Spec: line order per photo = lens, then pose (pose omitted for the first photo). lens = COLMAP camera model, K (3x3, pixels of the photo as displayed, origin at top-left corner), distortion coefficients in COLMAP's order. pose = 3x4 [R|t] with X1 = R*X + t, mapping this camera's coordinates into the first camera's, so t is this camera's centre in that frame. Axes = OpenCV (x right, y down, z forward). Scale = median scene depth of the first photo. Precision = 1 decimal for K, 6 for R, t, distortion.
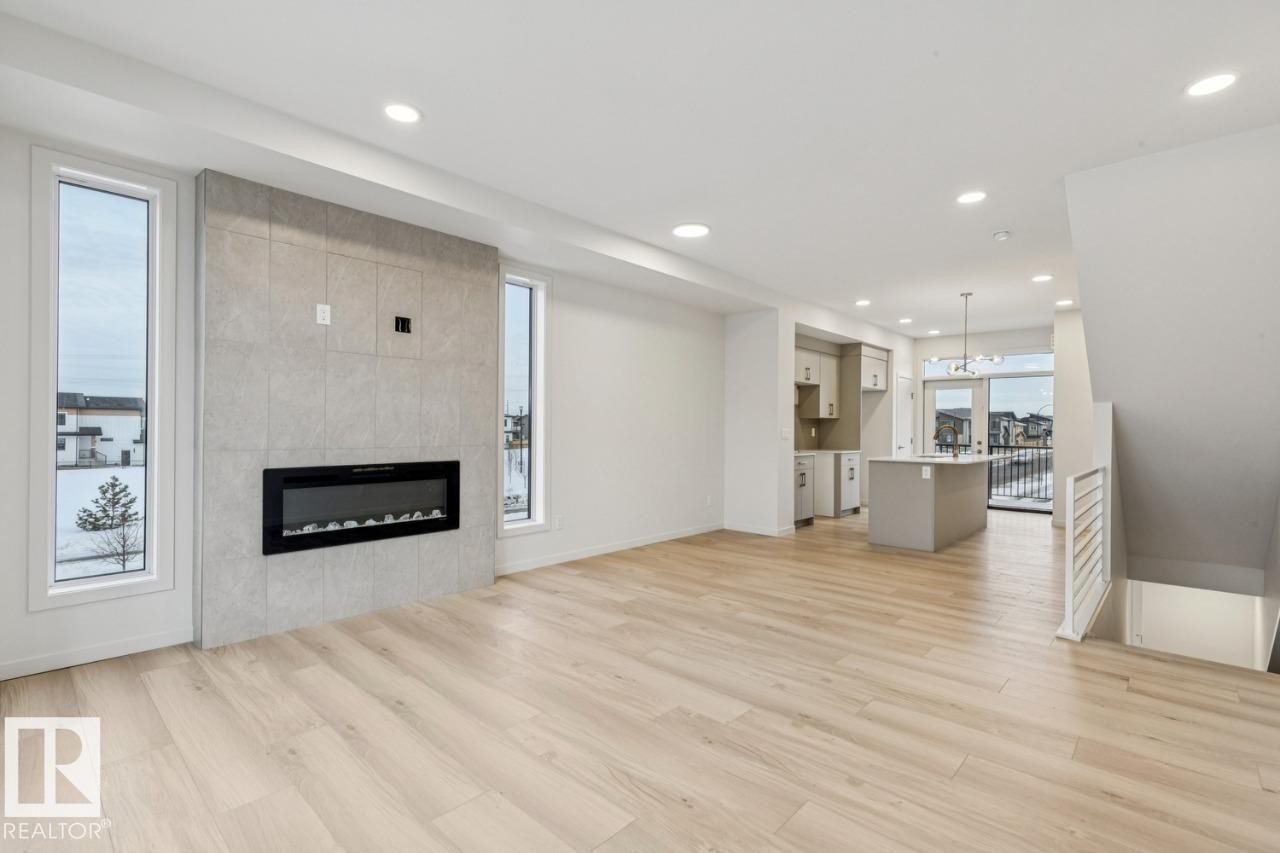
lens RADIAL K [[584.3, 0, 640.0], [0, 584.3, 426.5], [0, 0, 1]] dist [0.002938, 0.000248]
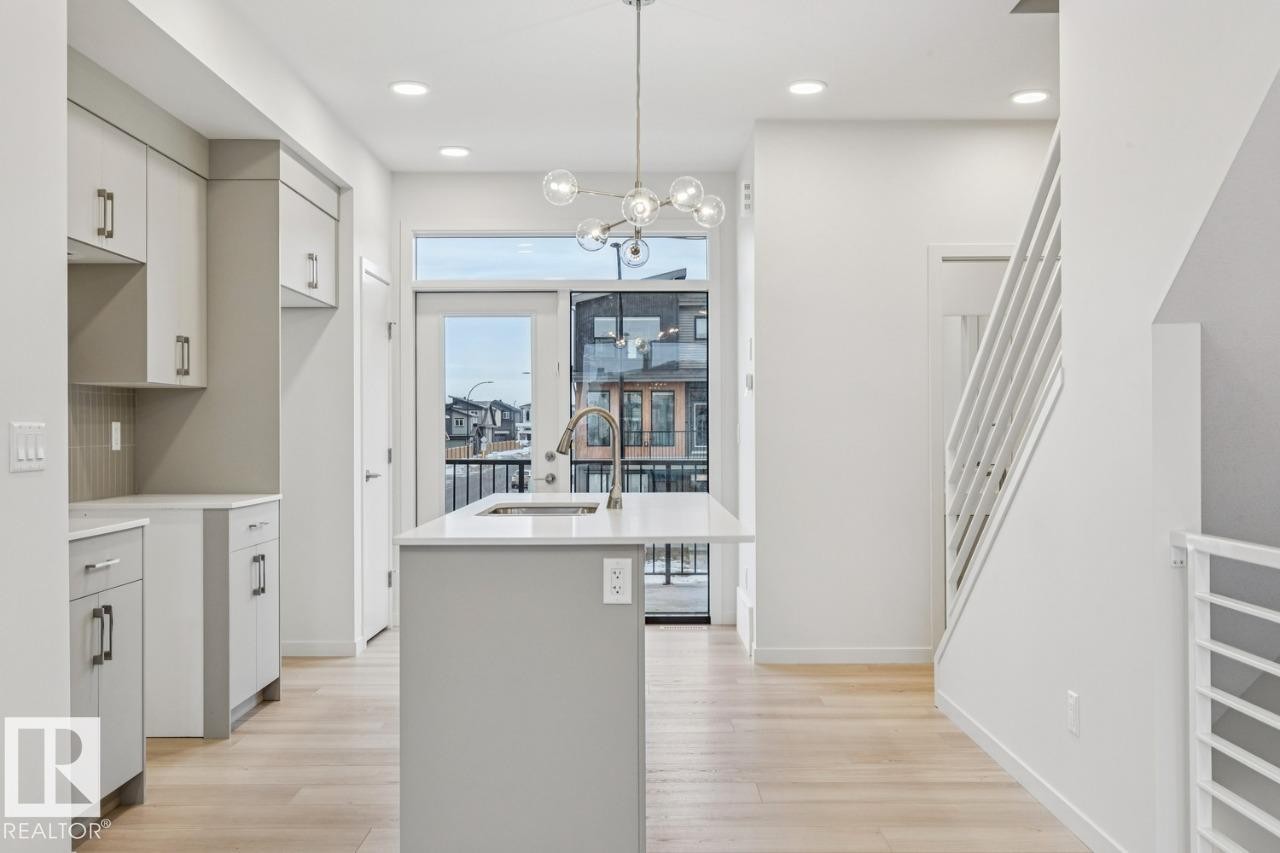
lens RADIAL K [[1196.1, 0, 640.0], [0, 1196.1, 426.5], [0, 0, 1]] dist [0.007688, 0.004044]
pose [[0.731083, -0.010828, 0.682202, 0.108955], [0.008626, 0.999941, 0.006627, 0.004447], [-0.682234, 0.001040, 0.731133, 0.509826]]
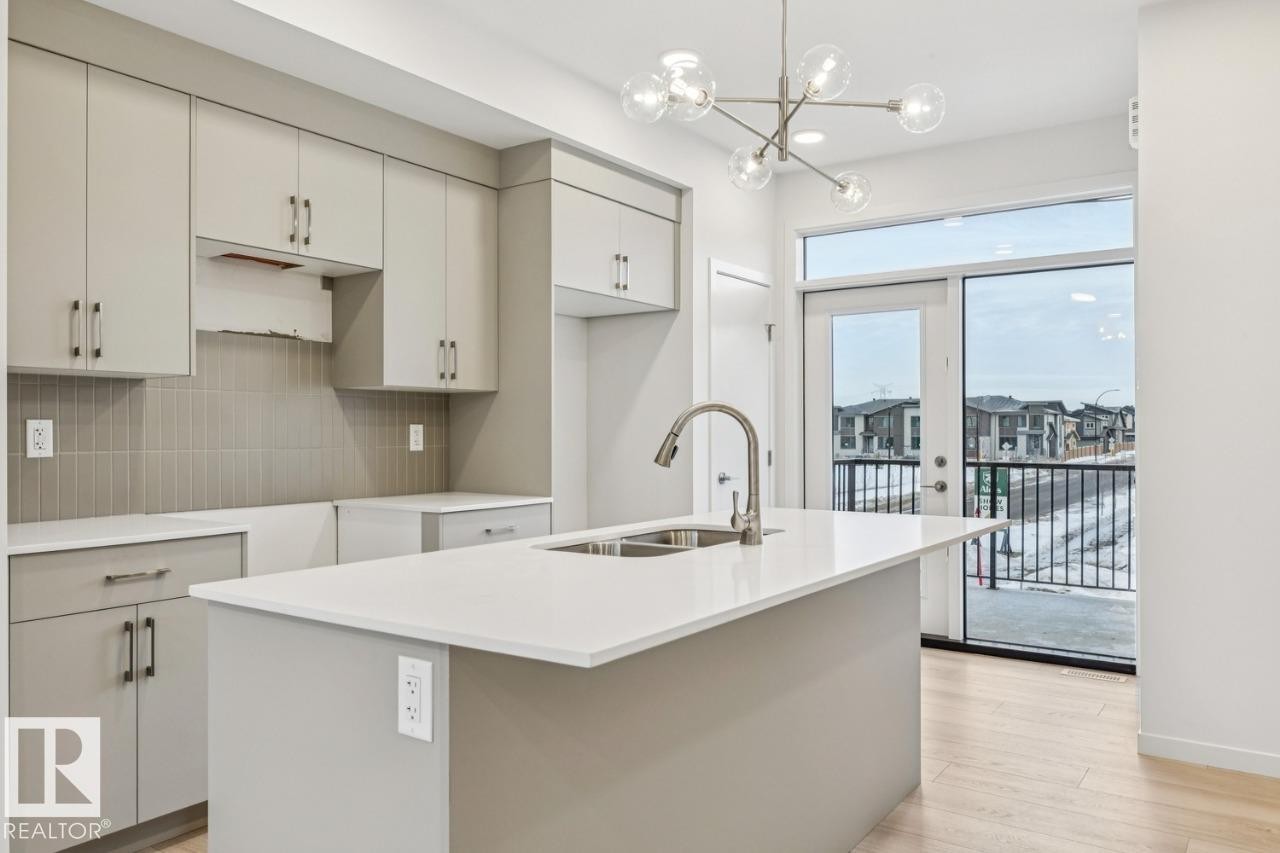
lens RADIAL K [[918.9, 0, 647.7], [0, 918.9, 425.7], [0, 0, 1]] dist [-0.001211, -0.002602]
pose [[0.989734, -0.010312, 0.142550, 0.442207], [0.010801, 0.999938, -0.002658, 0.007818], [-0.142514, 0.004171, 0.989784, 0.645412]]
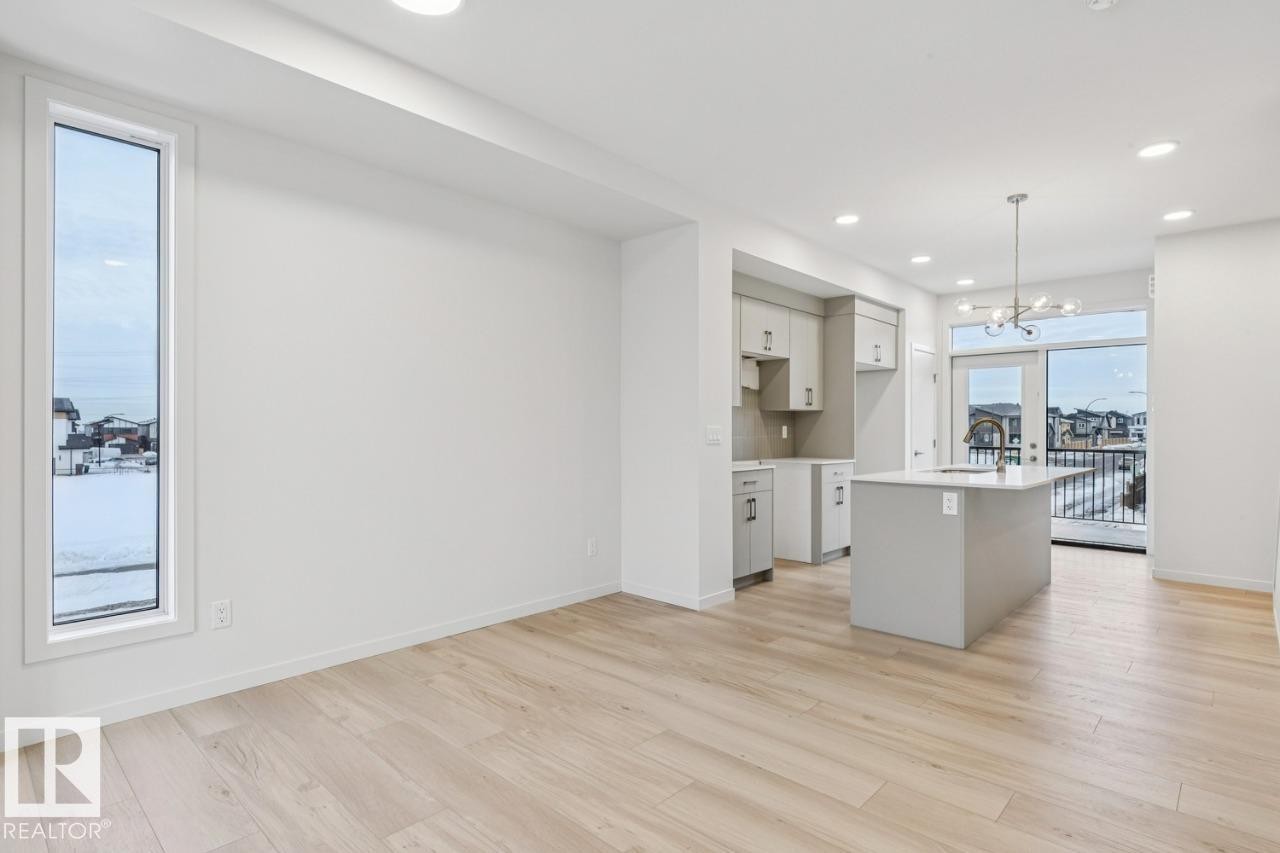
lens RADIAL K [[650.6, 0, 642.5], [0, 650.6, 427.6], [0, 0, 1]] dist [-0.000861, -0.000544]
pose [[0.999977, -0.006798, 0.000031, 0.171500], [0.006798, 0.999976, 0.001169, 0.003871], [-0.000039, -0.001168, 0.999999, 0.331342]]
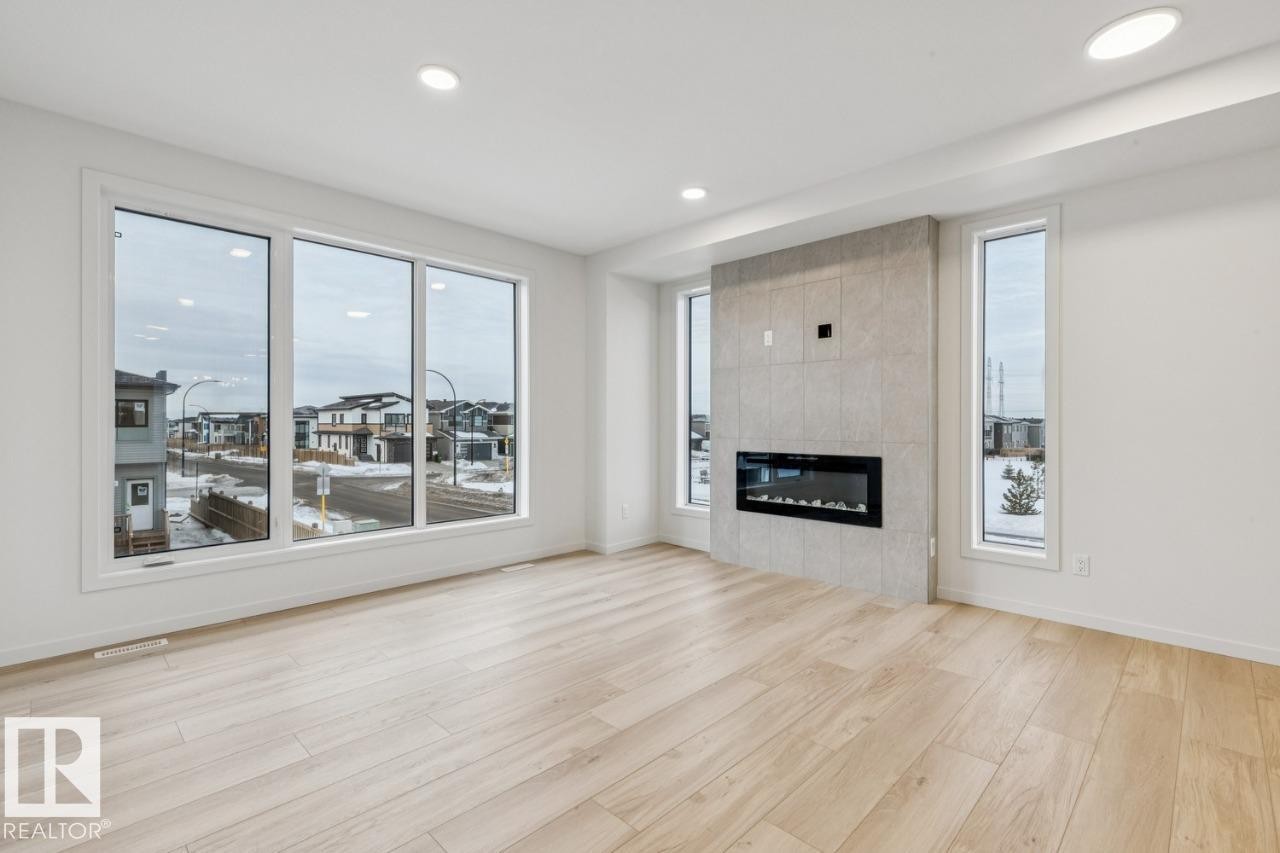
lens RADIAL K [[575.3, 0, 644.9], [0, 575.3, 420.8], [0, 0, 1]] dist [0.001466, 0.000061]
pose [[-0.023299, -0.008021, -0.999696, 0.401841], [0.002875, 0.999963, -0.008090, 0.002953], [0.999724, -0.003062, -0.023275, 0.391537]]
